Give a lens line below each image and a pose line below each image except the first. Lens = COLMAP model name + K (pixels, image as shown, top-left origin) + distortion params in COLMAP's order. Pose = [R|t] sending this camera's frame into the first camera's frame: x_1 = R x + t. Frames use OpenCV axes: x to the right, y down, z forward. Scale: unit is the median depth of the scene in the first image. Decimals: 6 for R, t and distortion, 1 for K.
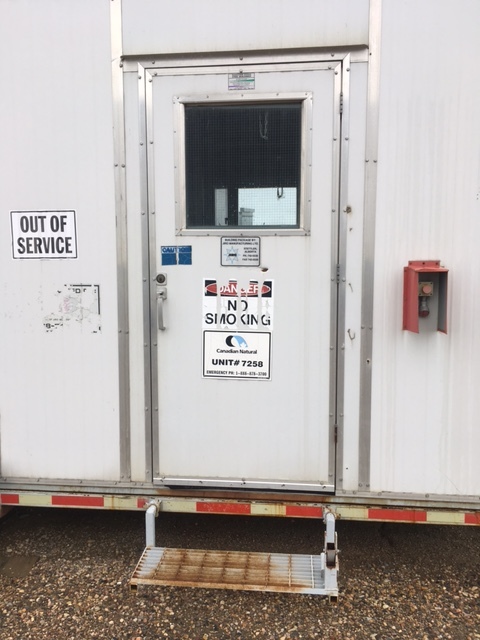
lens RADIAL K [[550.3, 0, 234.2], [0, 550.3, 314.2], [0, 0, 1]] dist [0.070571, -0.083666]
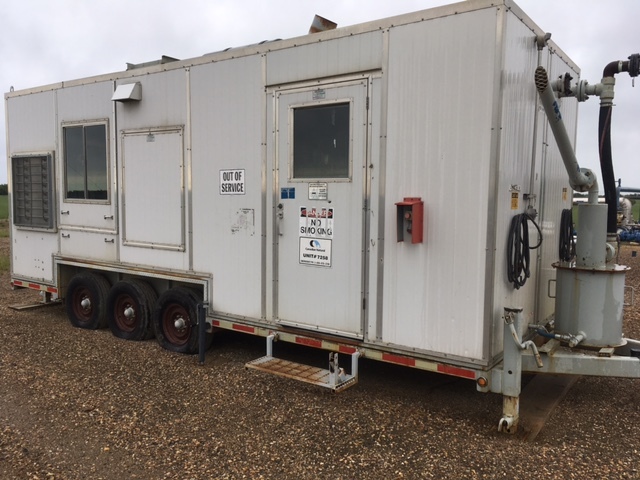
lens RADIAL K [[550.3, 0, 323.3], [0, 550.3, 243.7], [0, 0, 1]] dist [0.070571, -0.083666]
pose [[0.867442, 0.050864, -0.494932, 0.876616], [-0.058603, 0.998281, -0.000118, 0.048015], [0.494075, 0.029107, 0.868932, -0.472822]]
